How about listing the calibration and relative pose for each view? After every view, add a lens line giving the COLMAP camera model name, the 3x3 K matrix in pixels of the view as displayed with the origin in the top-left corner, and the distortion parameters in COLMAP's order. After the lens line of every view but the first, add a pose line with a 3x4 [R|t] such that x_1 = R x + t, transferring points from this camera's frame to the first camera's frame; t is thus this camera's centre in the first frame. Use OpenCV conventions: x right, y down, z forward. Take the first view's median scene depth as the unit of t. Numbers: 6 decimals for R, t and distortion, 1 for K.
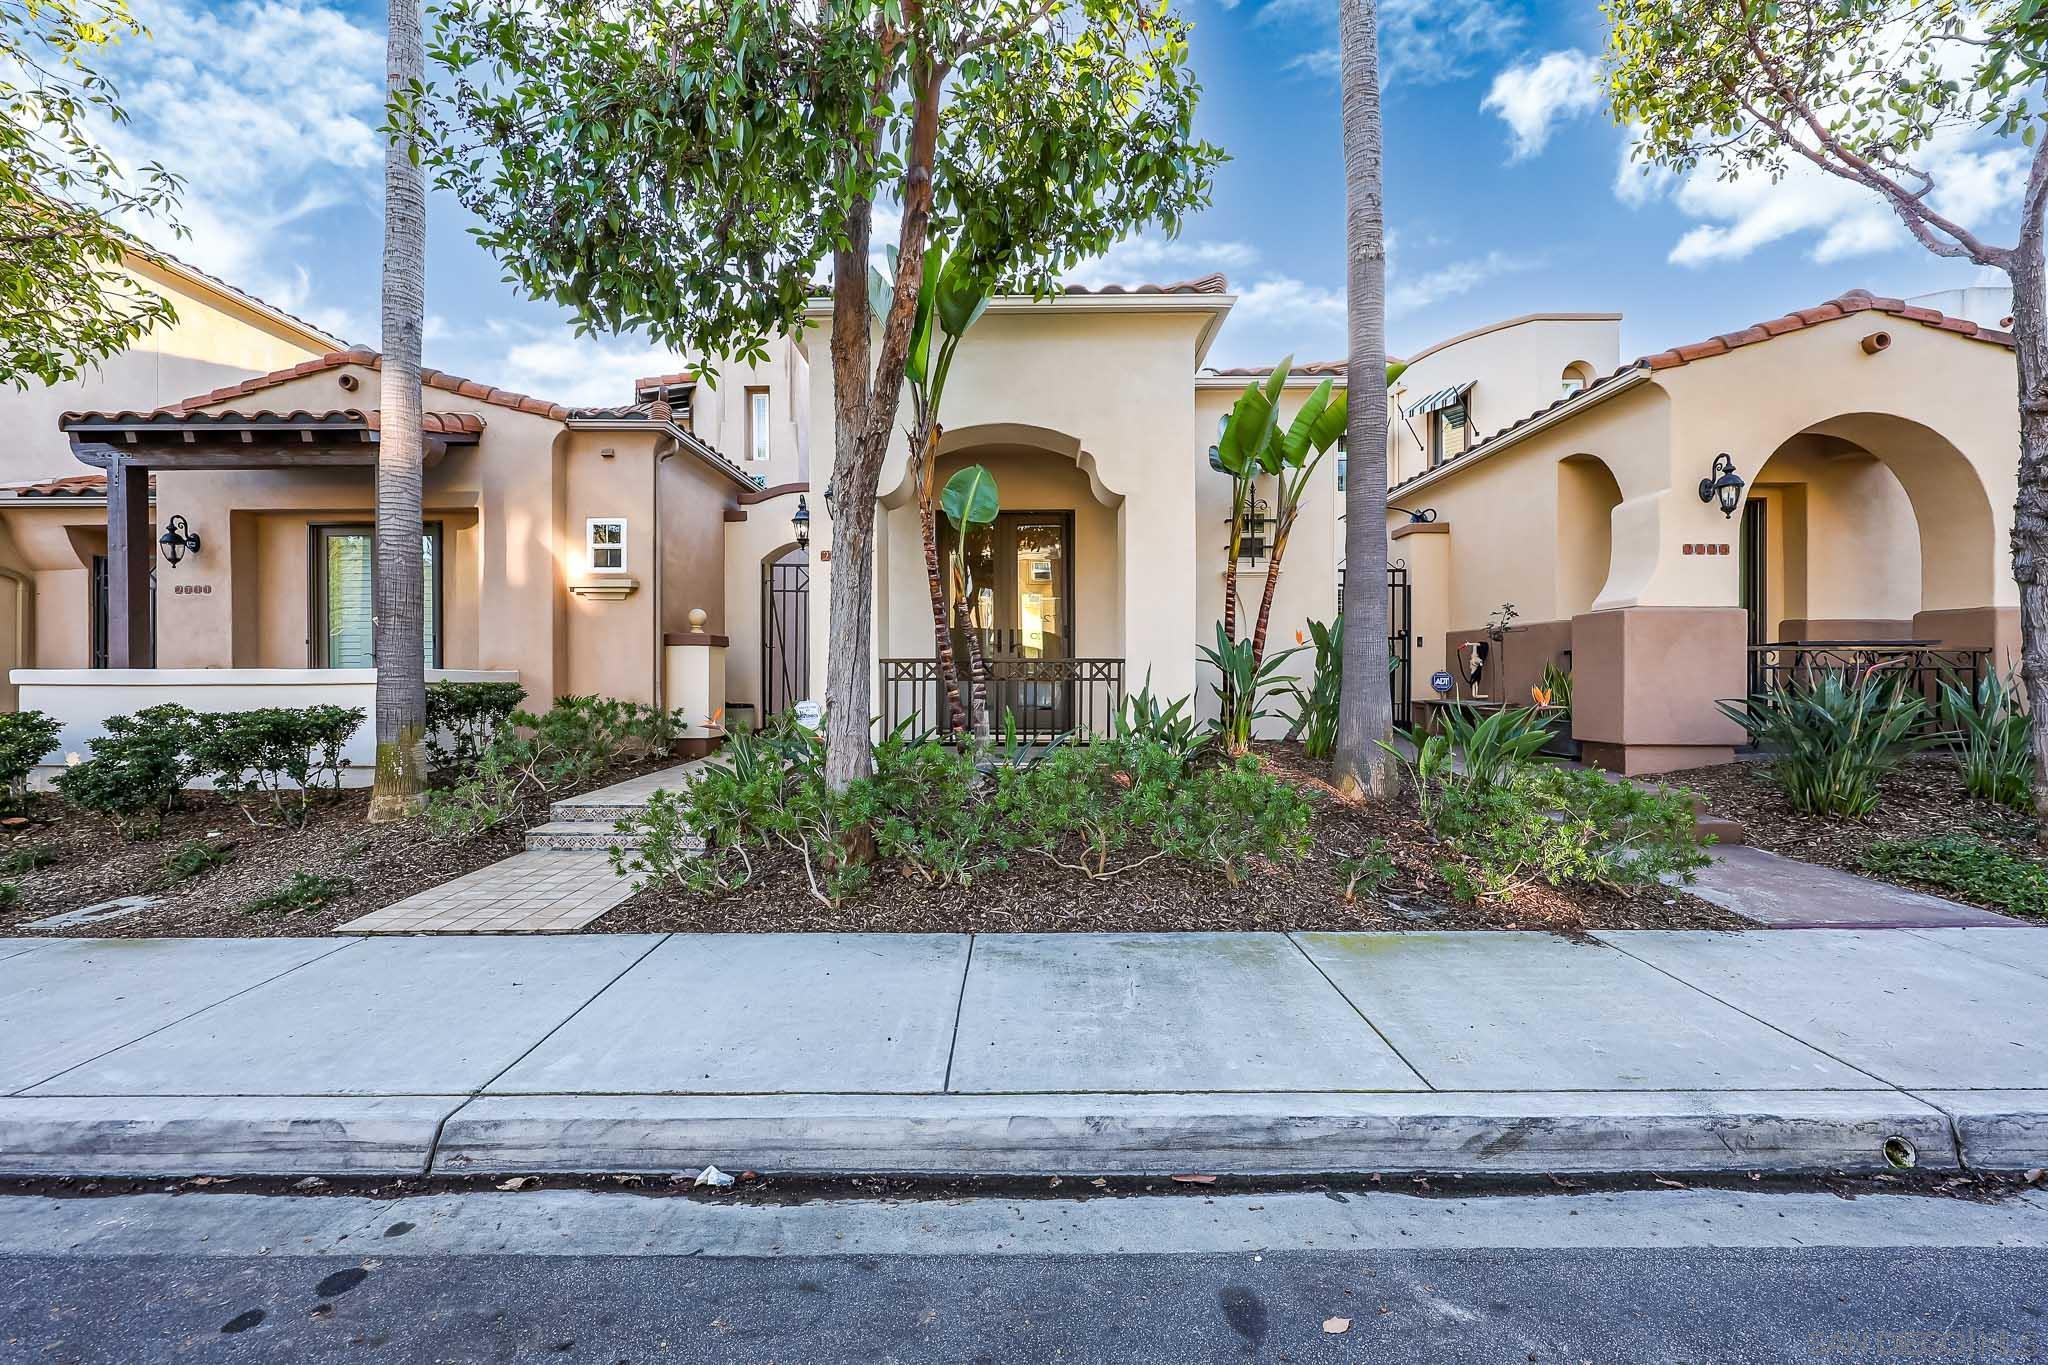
lens RADIAL K [[833.5, 0, 1024.0], [0, 833.5, 682.5], [0, 0, 1]] dist [-0.000591, -0.000201]
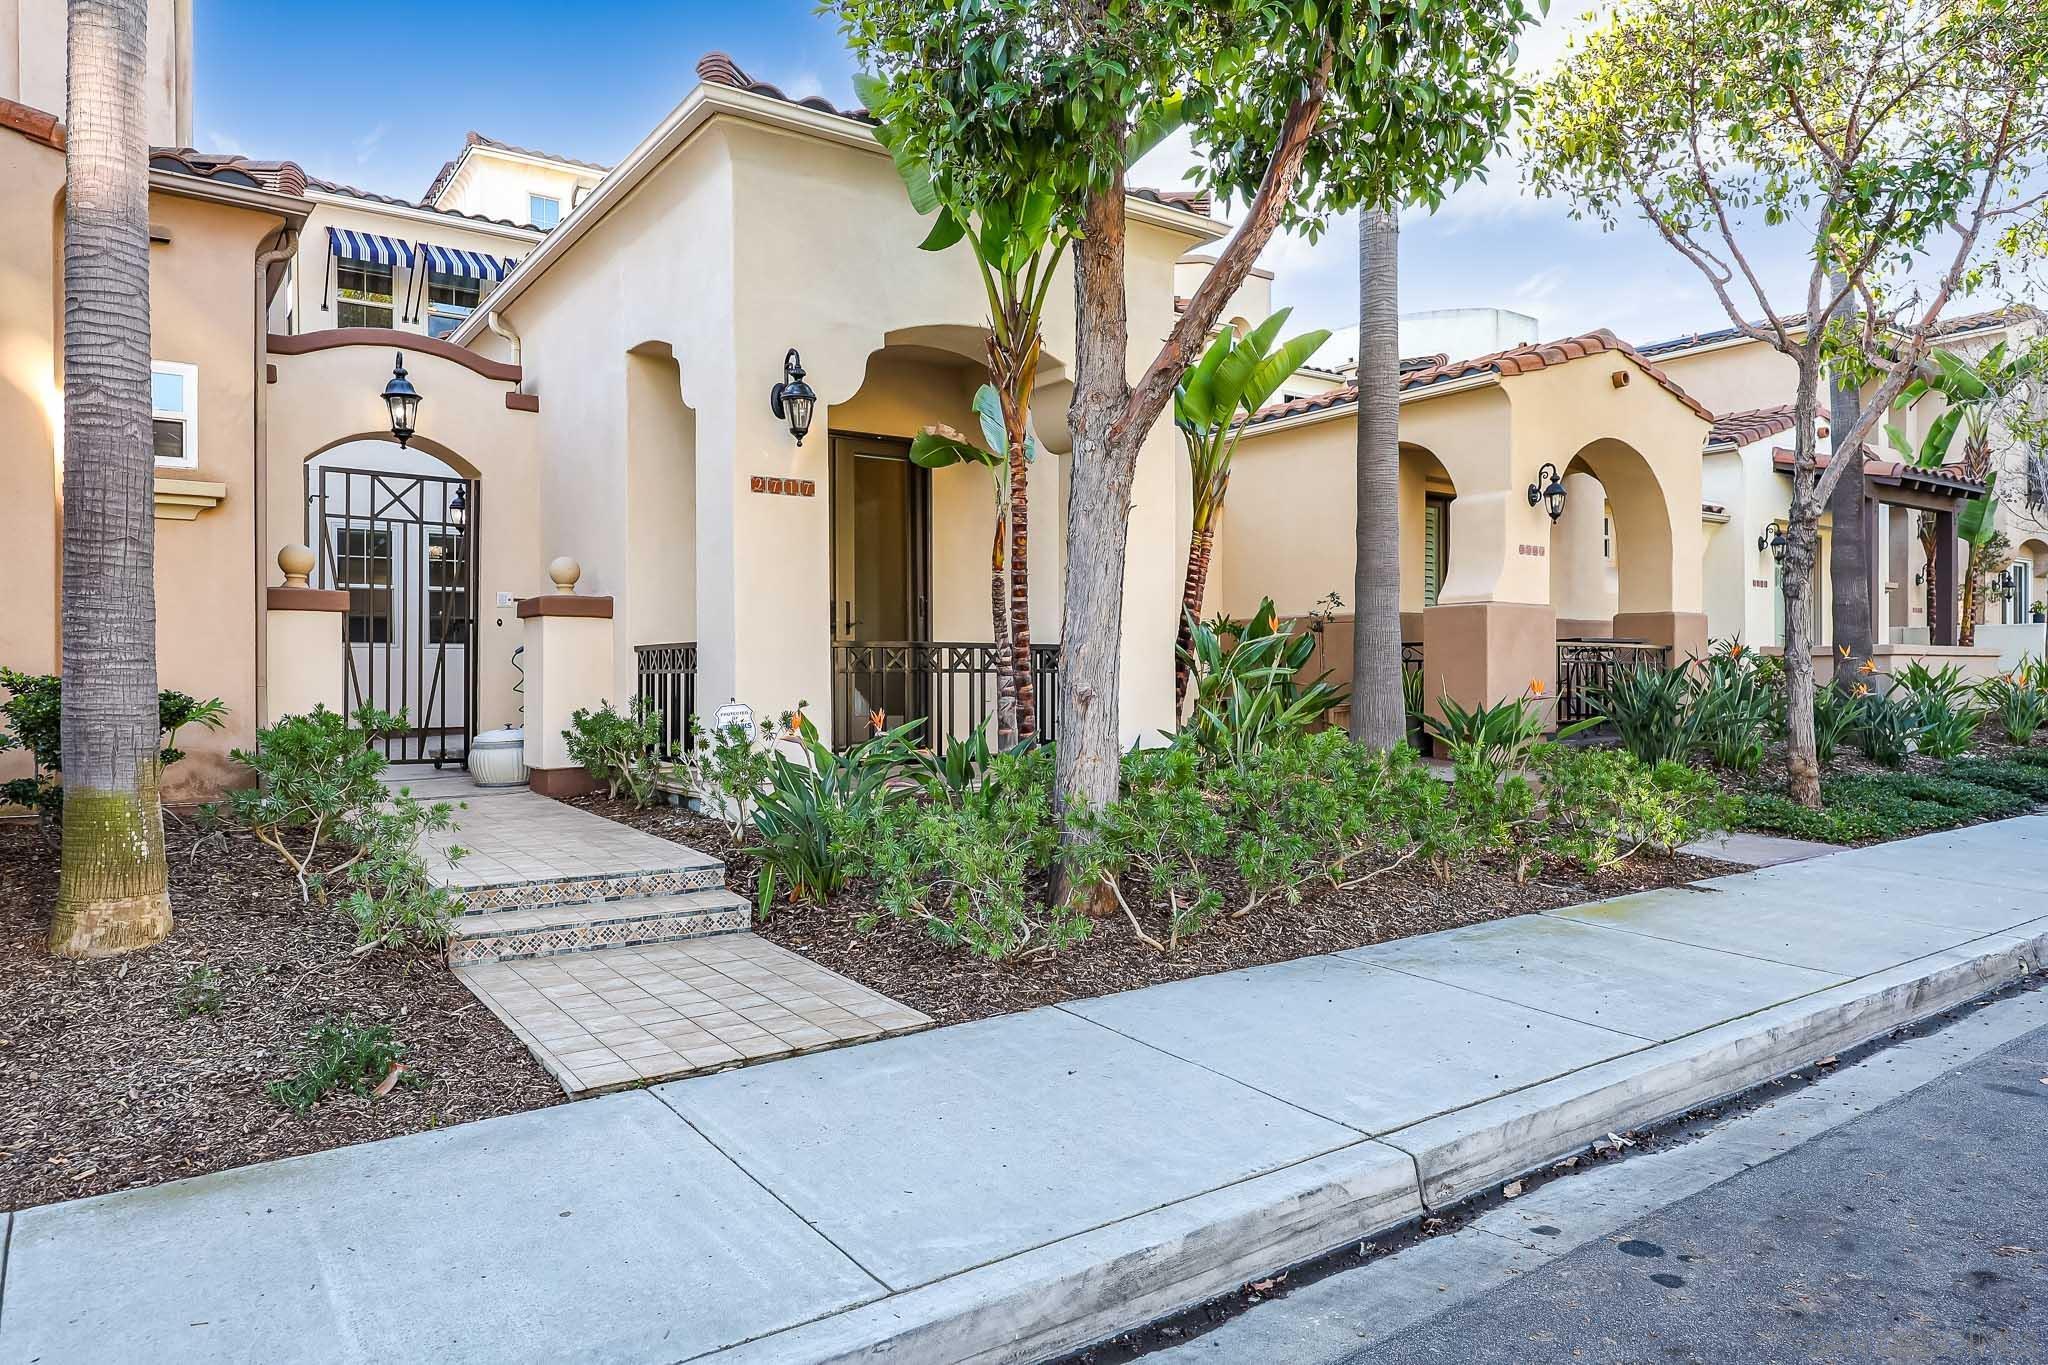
lens RADIAL K [[1263.1, 0, 1033.2], [0, 1263.1, 662.0], [0, 0, 1]] dist [0.002552, -0.000833]
pose [[0.816882, 0.002692, 0.576798, -1.772245], [0.003858, 0.999941, -0.010130, 0.000750], [-0.576792, 0.010500, 0.816824, 0.106346]]
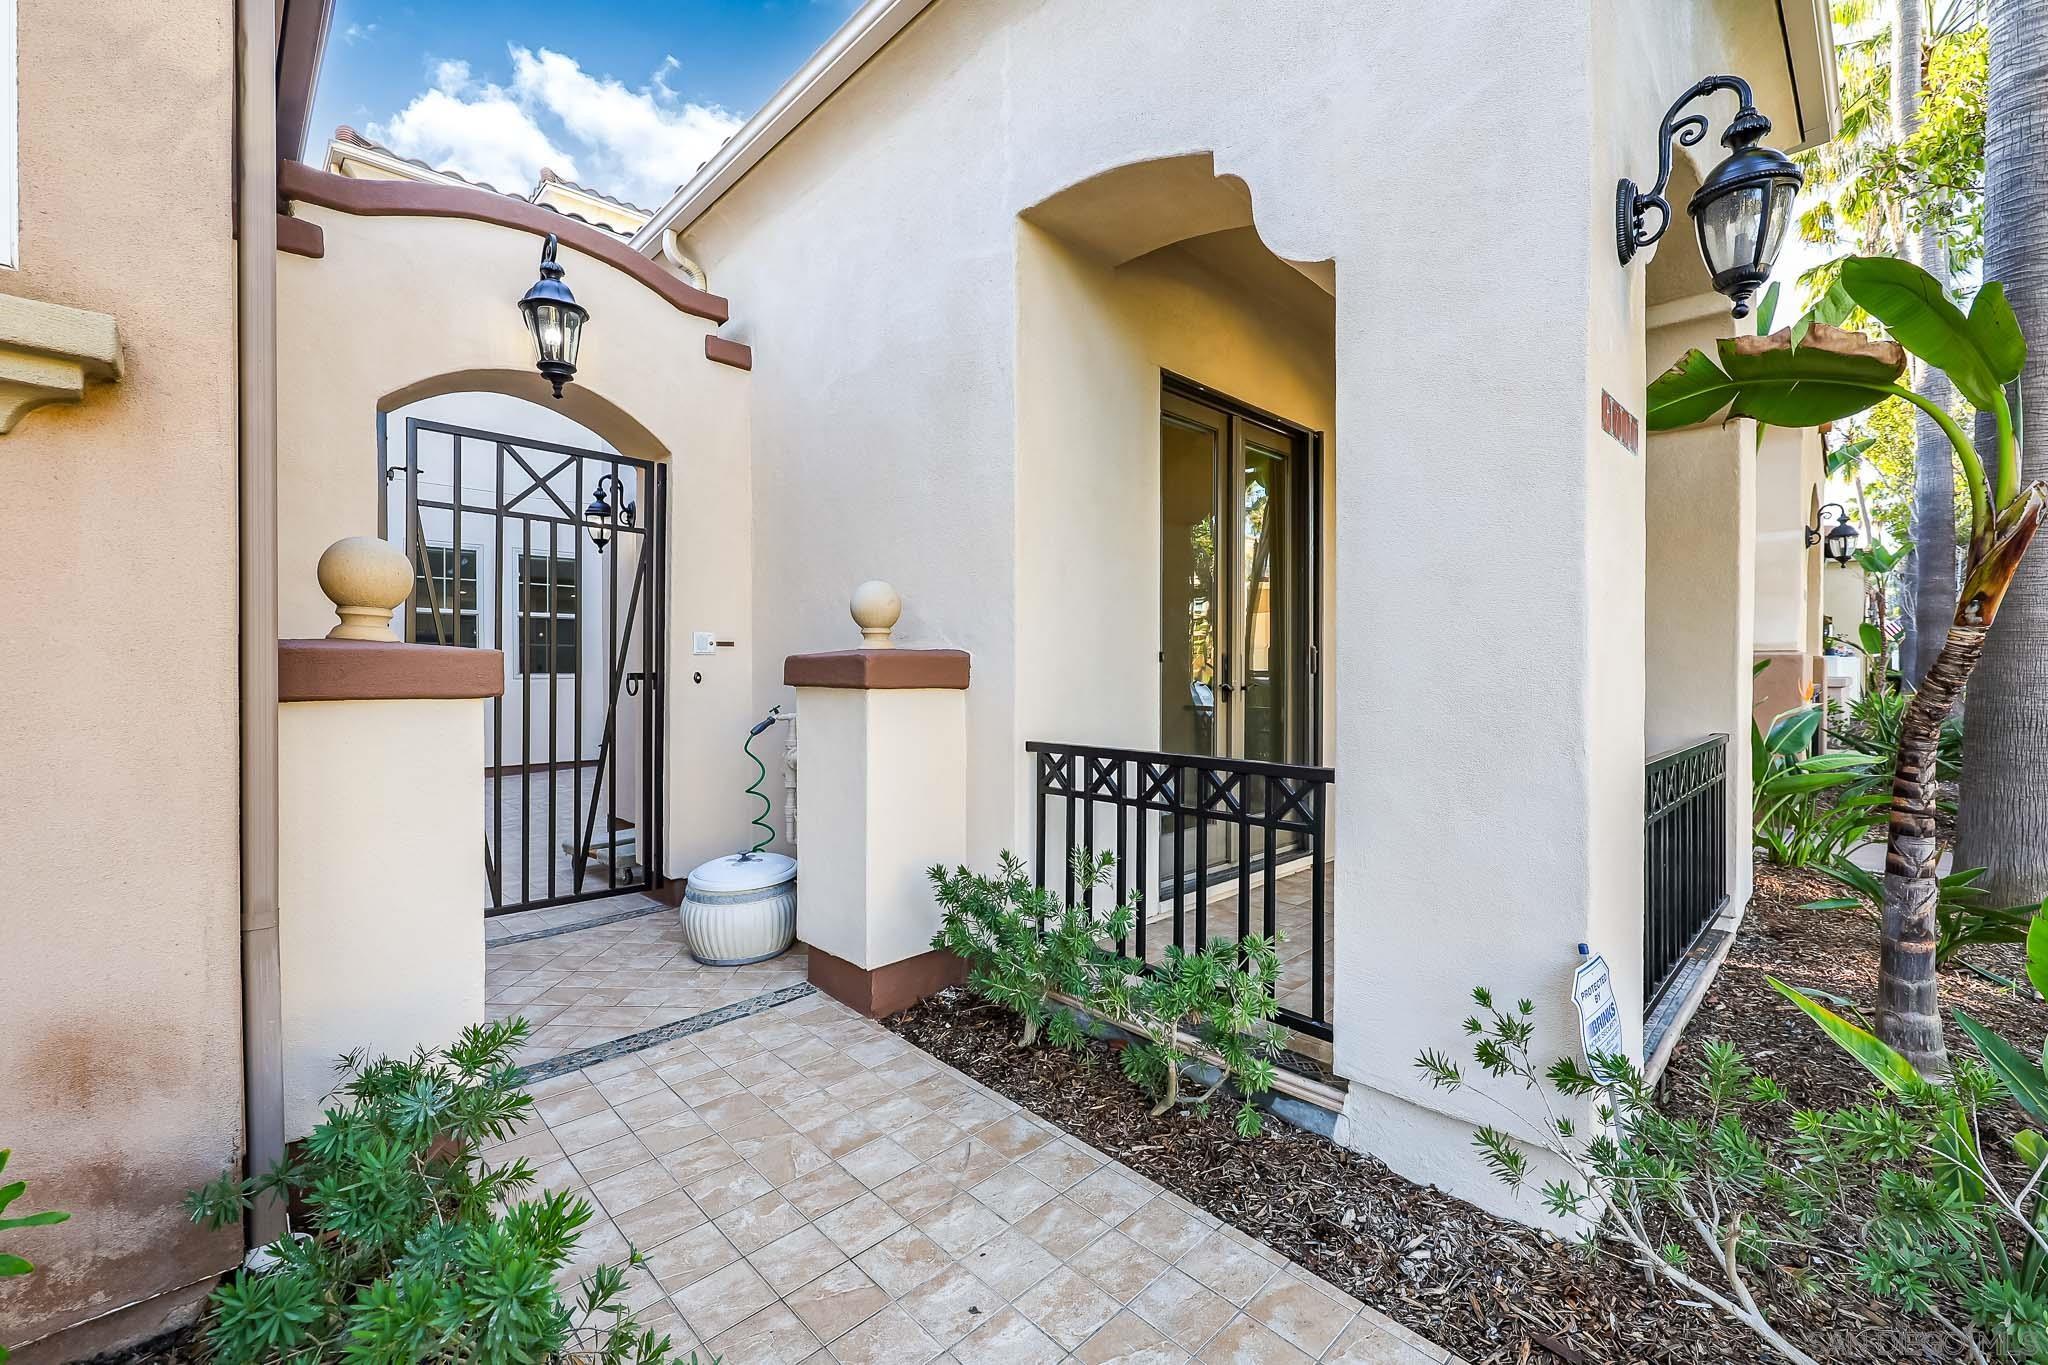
lens RADIAL K [[845.8, 0, 1042.0], [0, 845.8, 680.4], [0, 0, 1]] dist [-0.010005, 0.000545]
pose [[0.721818, -0.005301, 0.692063, -1.556062], [-0.001136, 0.999960, 0.008844, -0.184610], [-0.692082, -0.007170, 0.721783, 2.566041]]
